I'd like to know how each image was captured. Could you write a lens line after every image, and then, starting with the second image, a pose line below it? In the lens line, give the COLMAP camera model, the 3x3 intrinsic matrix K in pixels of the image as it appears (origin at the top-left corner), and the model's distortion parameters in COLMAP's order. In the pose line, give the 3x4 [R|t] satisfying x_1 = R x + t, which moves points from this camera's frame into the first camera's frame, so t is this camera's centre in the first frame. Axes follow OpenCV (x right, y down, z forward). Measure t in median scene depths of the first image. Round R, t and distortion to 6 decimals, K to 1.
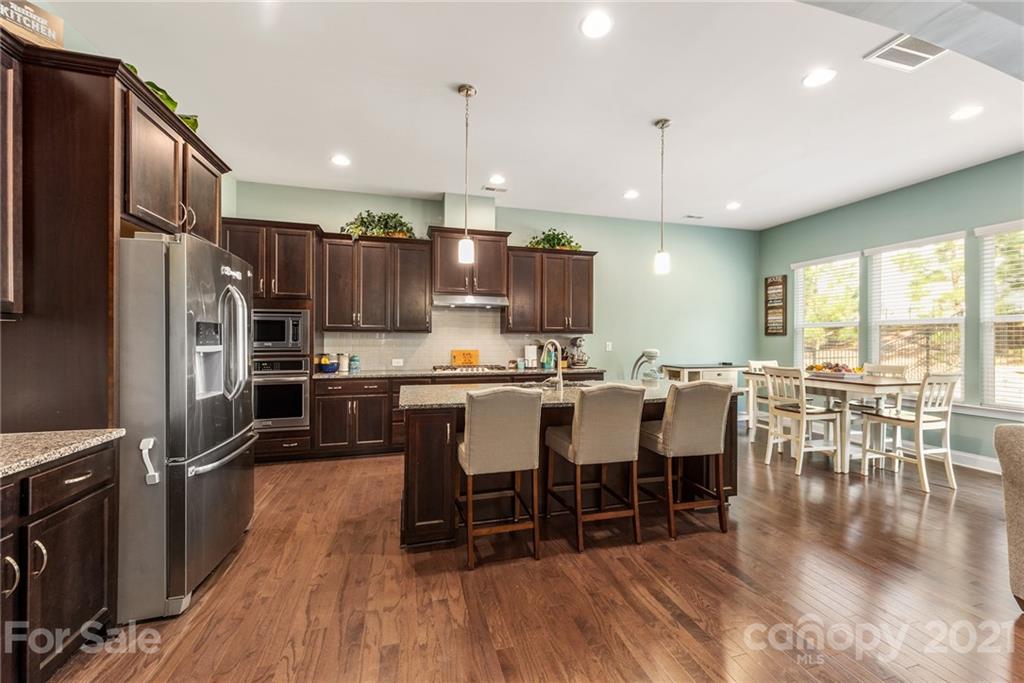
lens RADIAL K [[400.9, 0, 514.3], [0, 400.9, 339.5], [0, 0, 1]] dist [0.006674, -0.000839]
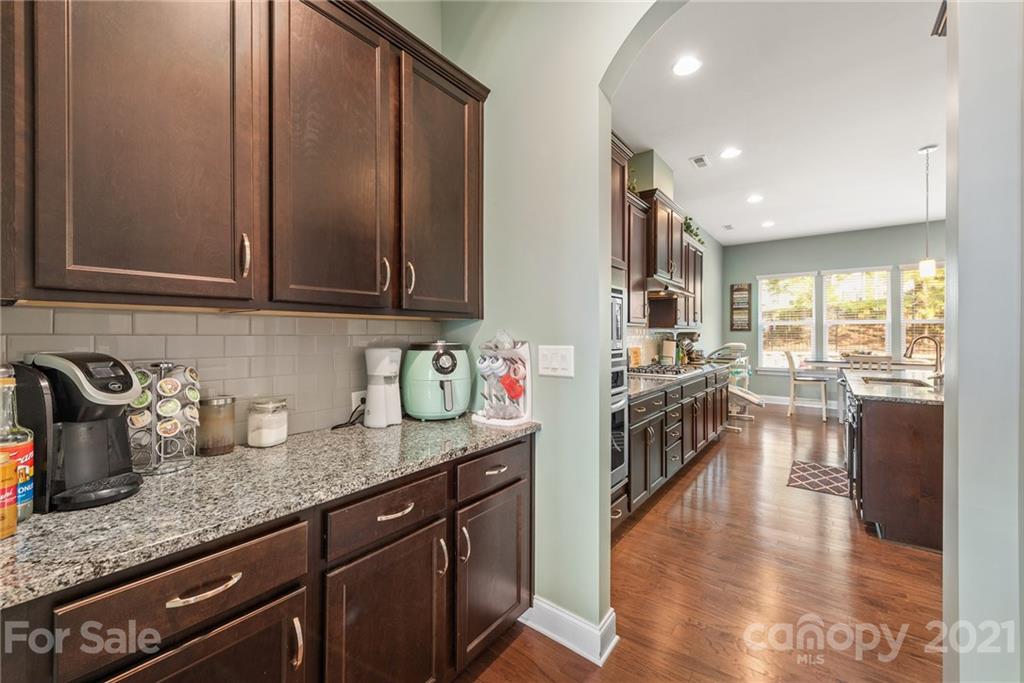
lens RADIAL K [[400.9, 0, 511.8], [0, 400.9, 334.4], [0, 0, 1]] dist [0.006674, -0.000839]
pose [[0.807787, -0.002090, 0.589471, -0.841001], [0.000798, 0.999997, 0.002452, -0.003574], [-0.589474, -0.001510, 0.807786, 0.507600]]
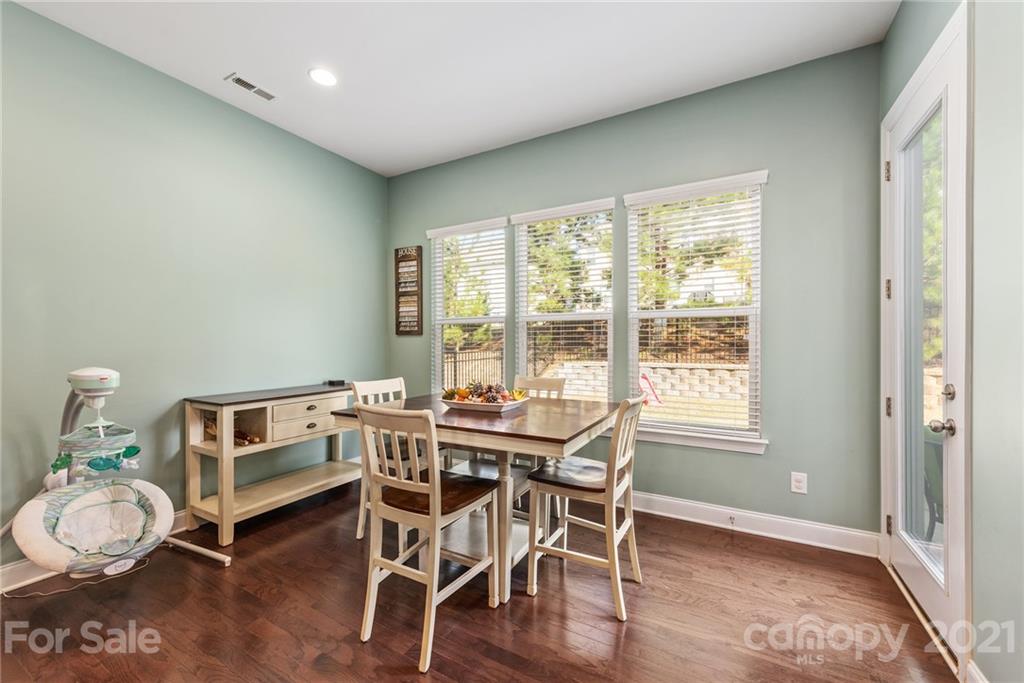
lens RADIAL K [[400.9, 0, 517.2], [0, 400.9, 342.5], [0, 0, 1]] dist [0.006674, -0.000839]
pose [[0.700876, -0.006596, 0.713253, 0.371988], [0.004725, 0.999978, 0.004605, -0.000256], [-0.713268, 0.000142, 0.700892, 0.499623]]
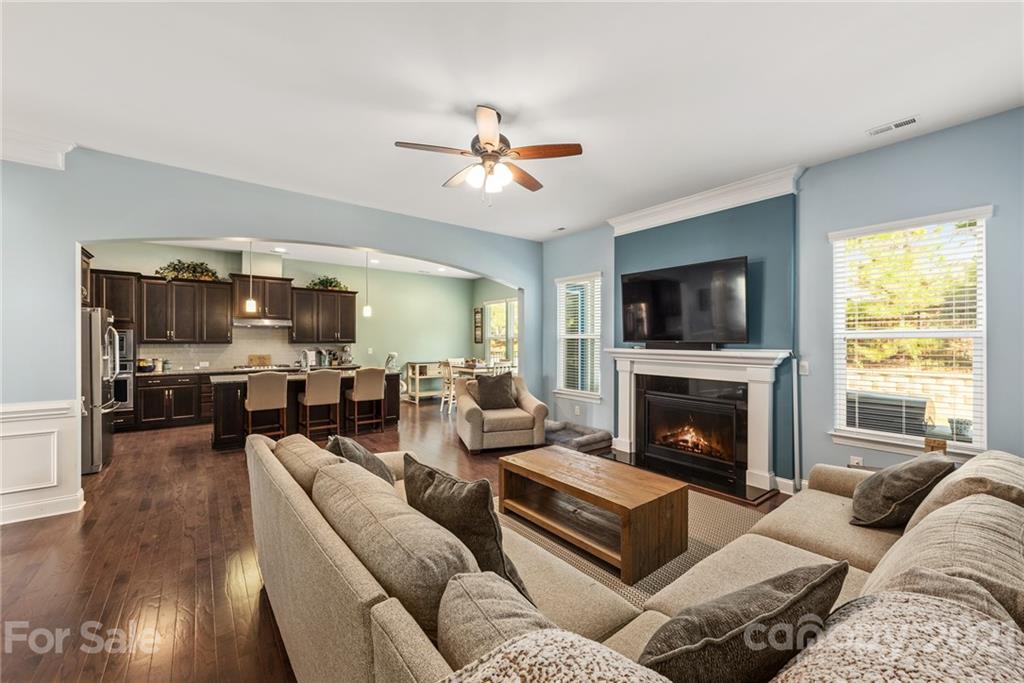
lens RADIAL K [[400.9, 0, 517.0], [0, 400.9, 342.3], [0, 0, 1]] dist [0.006674, -0.000839]
pose [[0.921499, -0.002315, 0.388374, 0.182493], [0.000078, 0.999983, 0.005775, -0.029637], [-0.388381, -0.005291, 0.921484, -0.764141]]
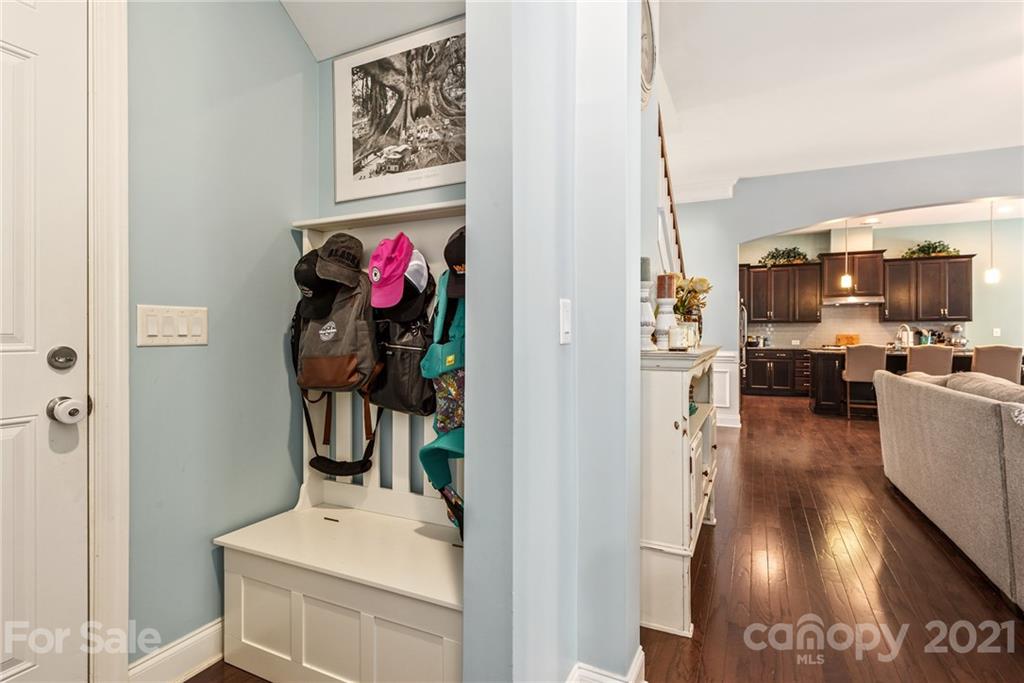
lens RADIAL K [[502.0, 0, 512.1], [0, 502.0, 332.4], [0, 0, 1]] dist [-0.004797, -0.001970]
pose [[0.750790, -0.004176, -0.660527, 0.161025], [-0.001015, 0.999972, -0.007477, 0.034204], [0.660540, 0.006284, 0.750765, -1.150651]]
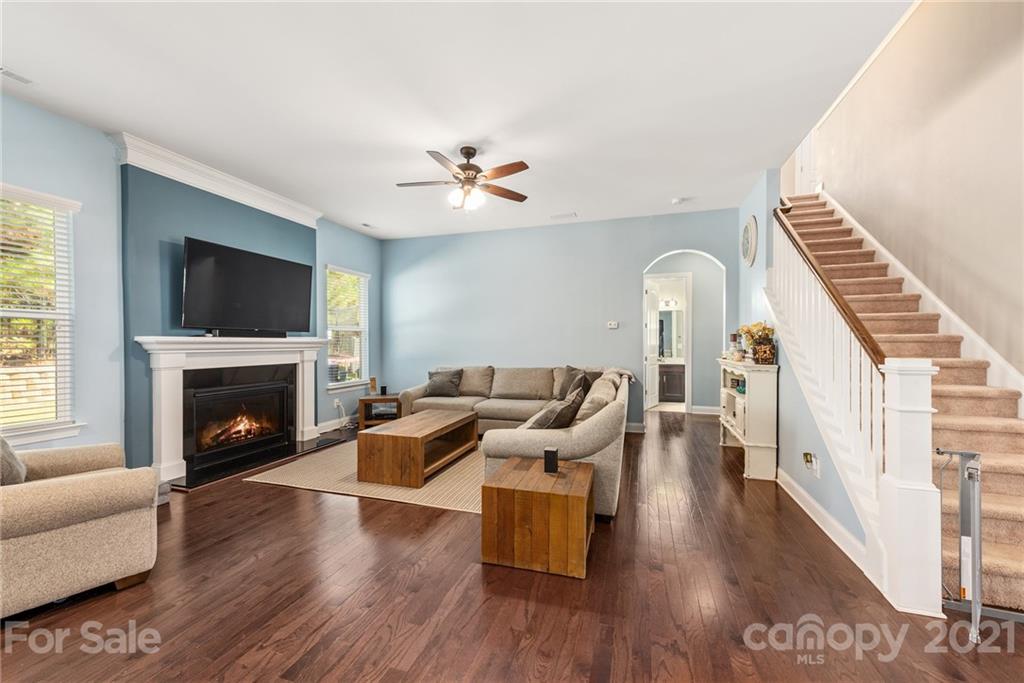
lens RADIAL K [[400.9, 0, 510.9], [0, 400.9, 342.0], [0, 0, 1]] dist [0.006674, -0.000839]
pose [[-0.827242, -0.002589, 0.561839, -0.105022], [-0.003235, 0.999995, -0.000155, 0.001719], [-0.561836, -0.001946, -0.827247, 0.341873]]
